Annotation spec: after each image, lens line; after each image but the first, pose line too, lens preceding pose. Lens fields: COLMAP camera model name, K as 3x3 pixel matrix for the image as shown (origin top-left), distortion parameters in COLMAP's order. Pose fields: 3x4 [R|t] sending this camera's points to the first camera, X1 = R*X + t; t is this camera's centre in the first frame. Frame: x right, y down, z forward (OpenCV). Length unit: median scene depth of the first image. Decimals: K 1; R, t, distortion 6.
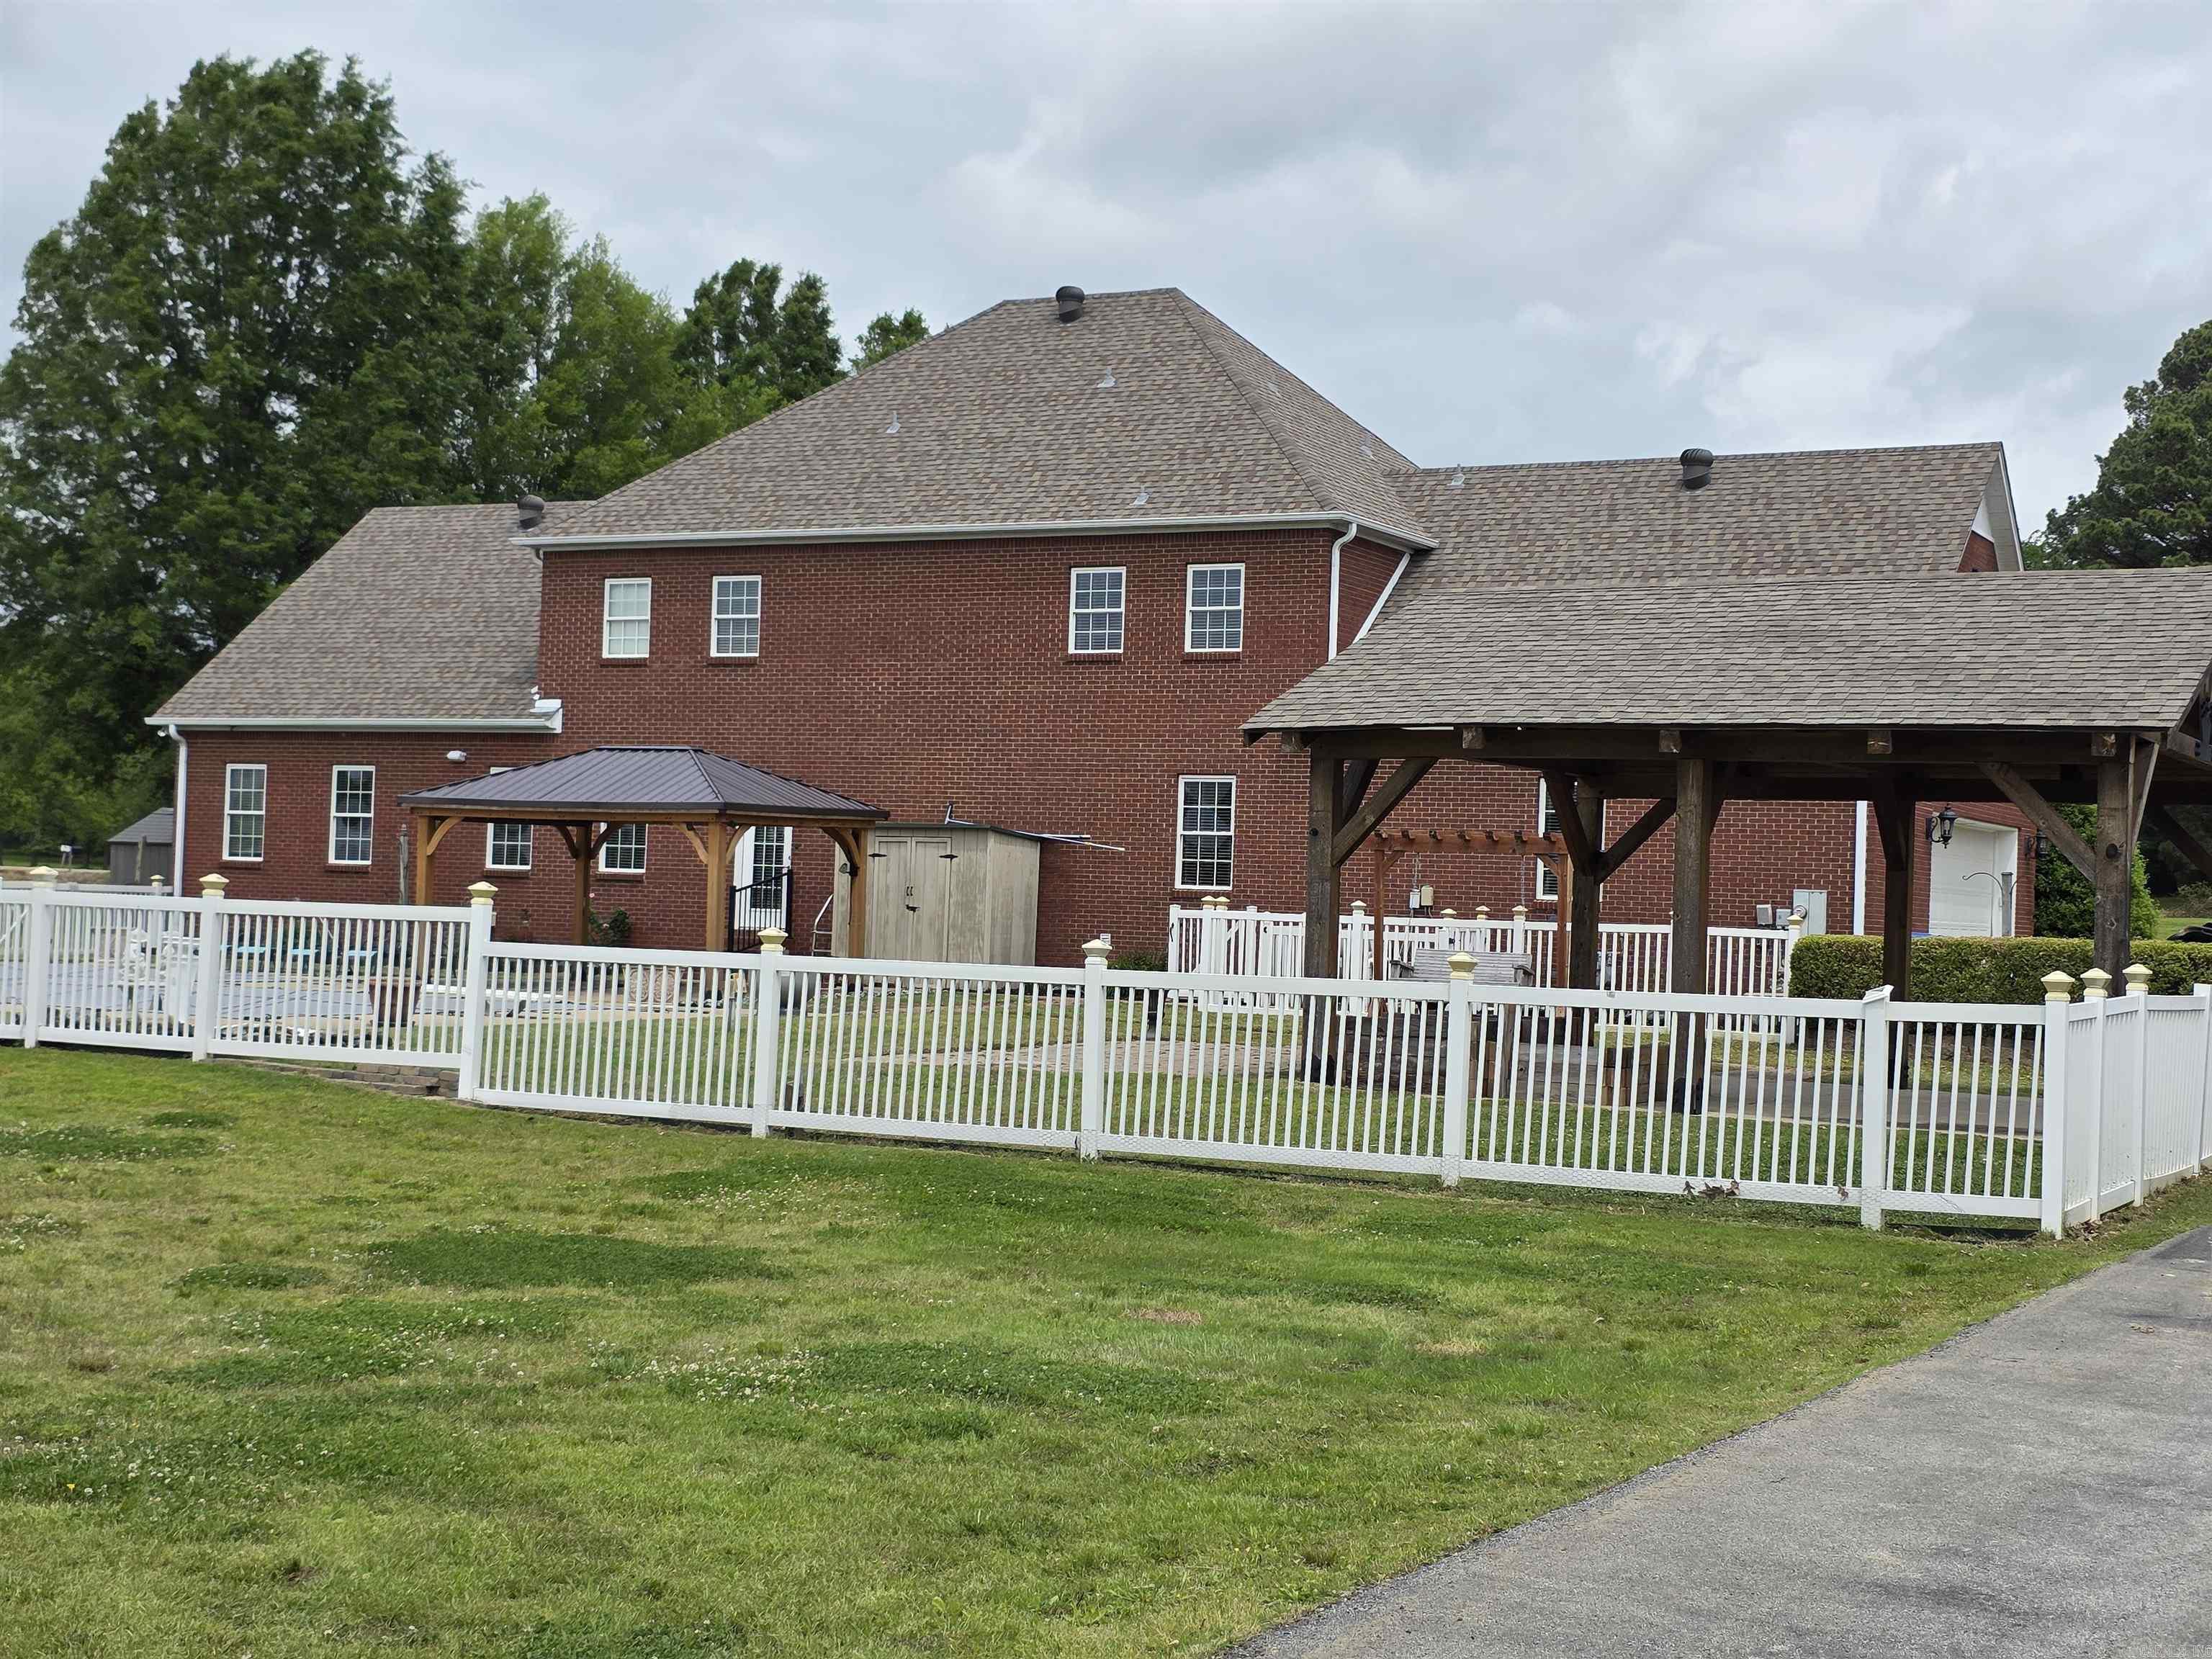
lens RADIAL K [[3072.5, 0, 1104.7], [0, 3072.5, 891.6], [0, 0, 1]] dist [0.080948, -0.016796]
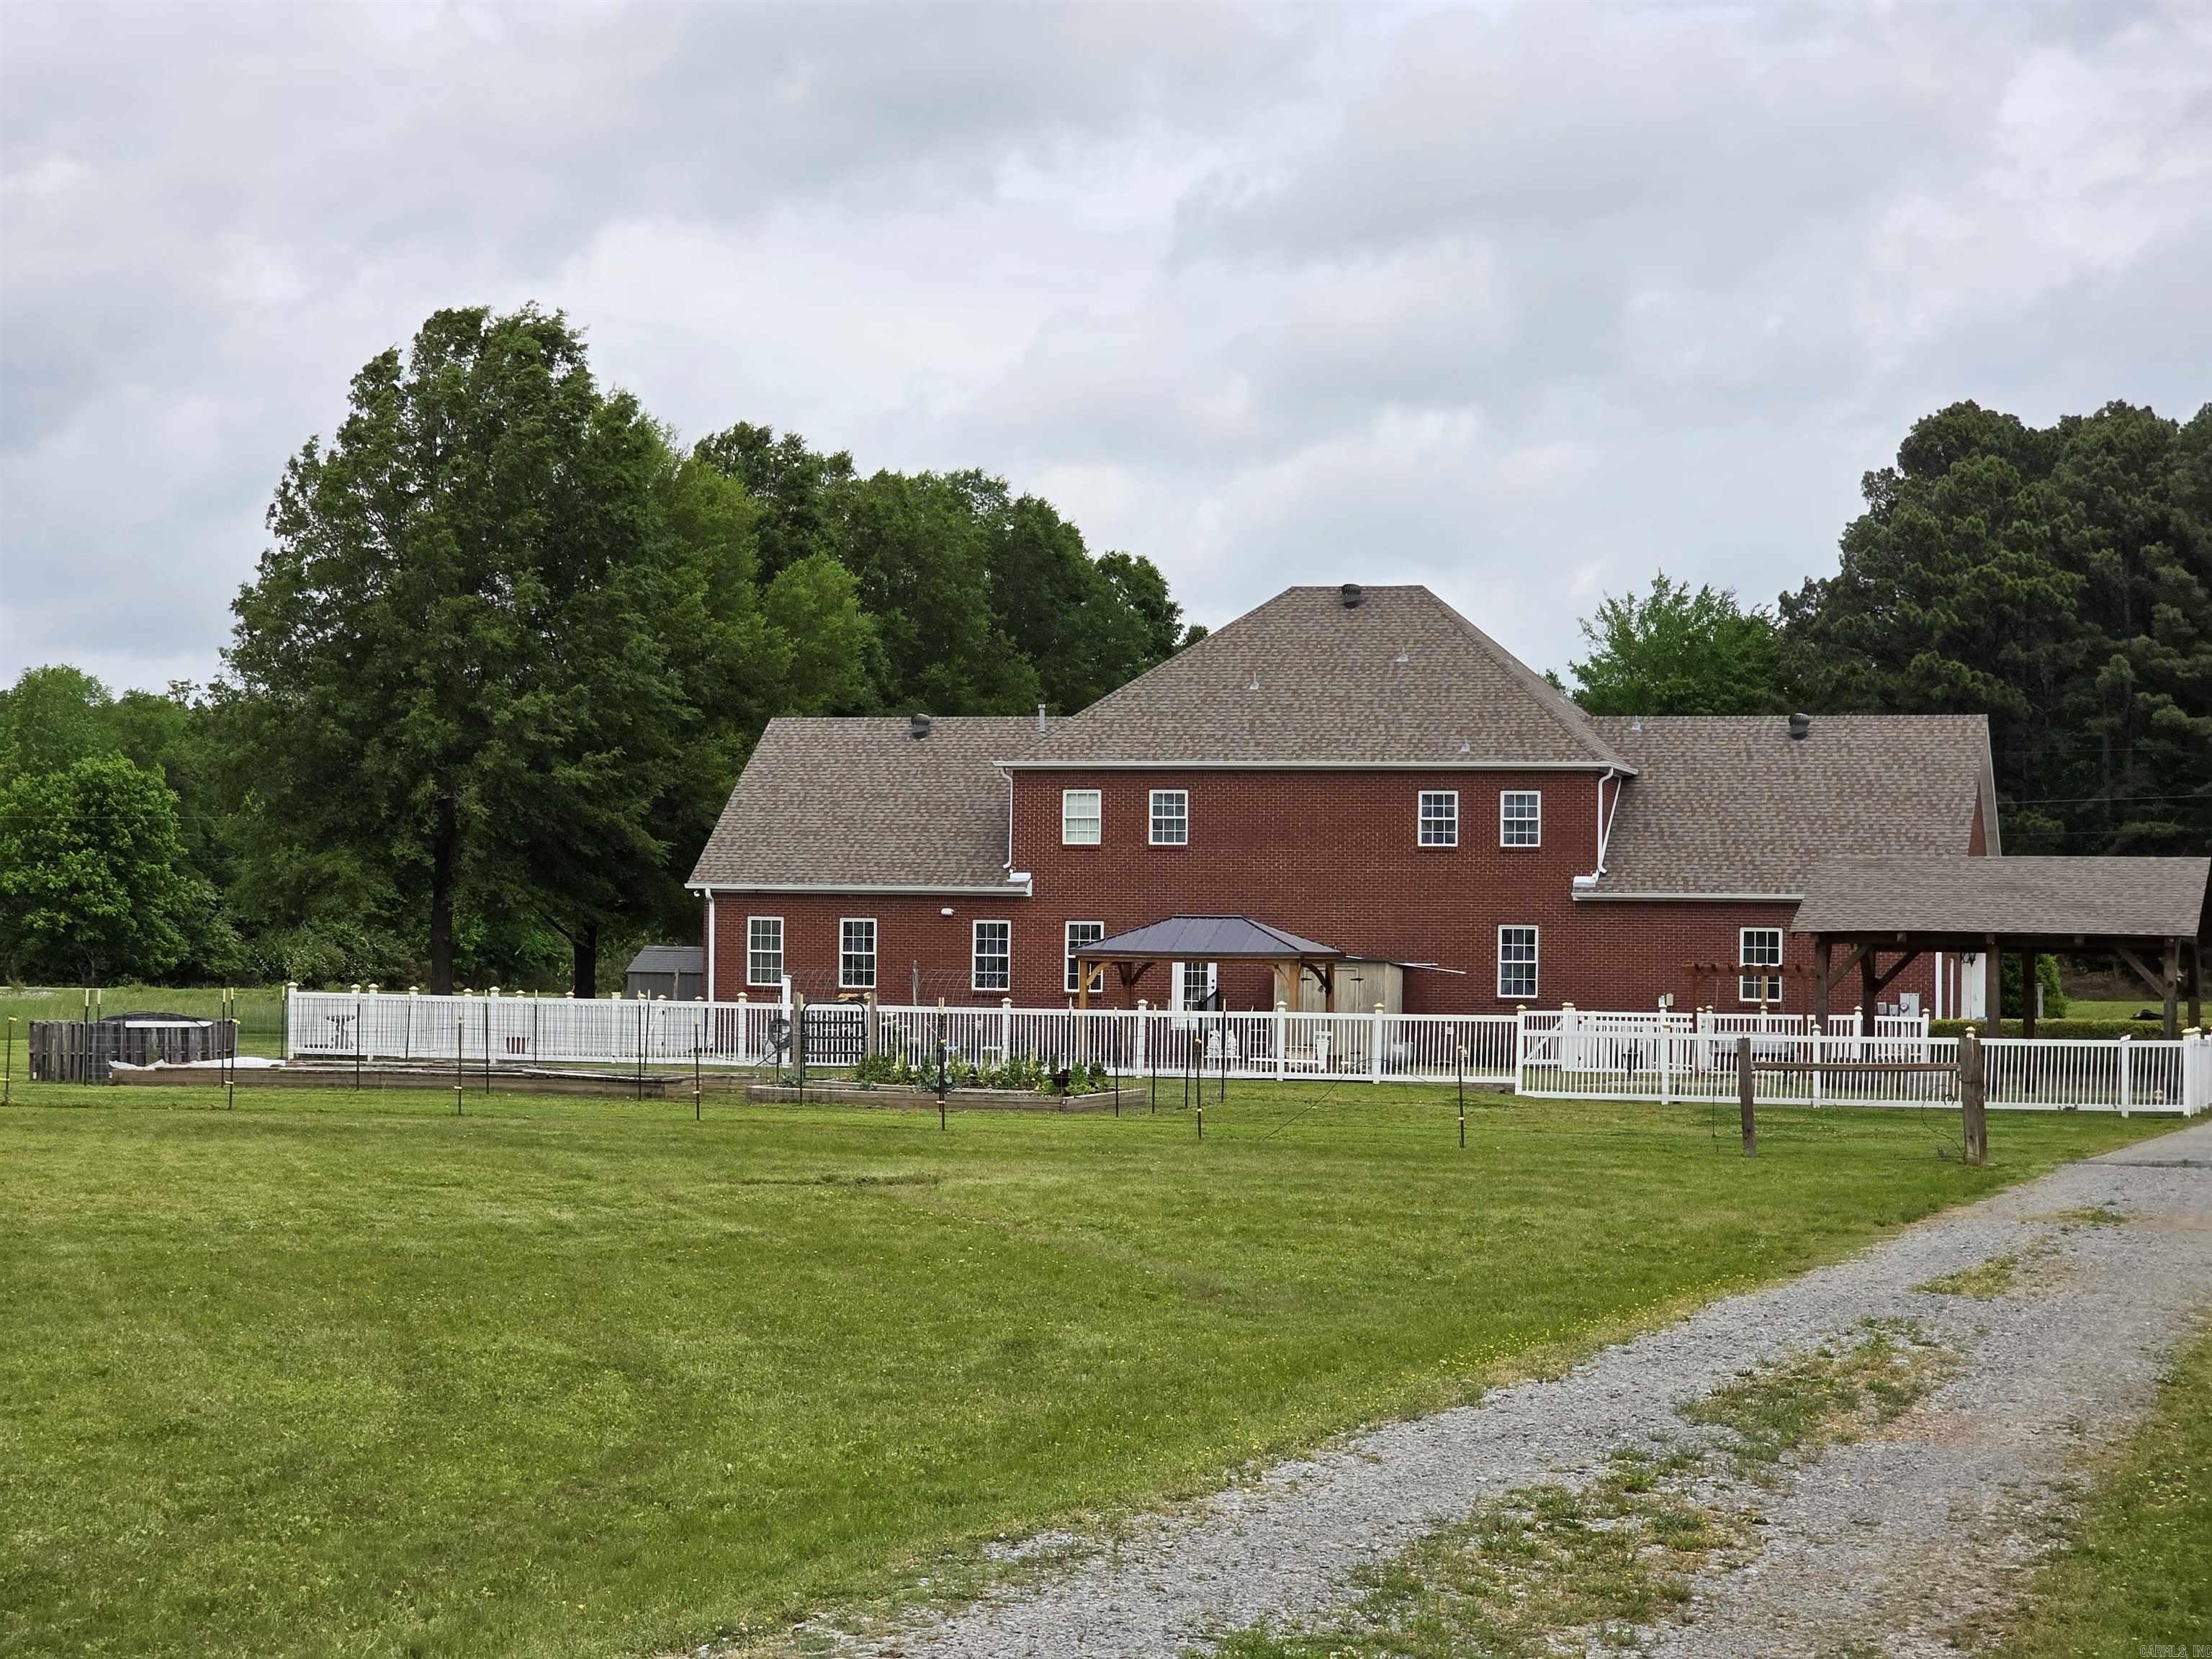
lens RADIAL K [[4352.5, 0, 1097.6], [0, 4352.5, 894.2], [0, 0, 1]] dist [-0.339430, 5.374119]
pose [[0.983918, -0.011347, 0.178262, -0.566053], [0.014620, 0.999748, -0.017054, -0.018449], [-0.178023, 0.019386, 0.983835, -1.133085]]
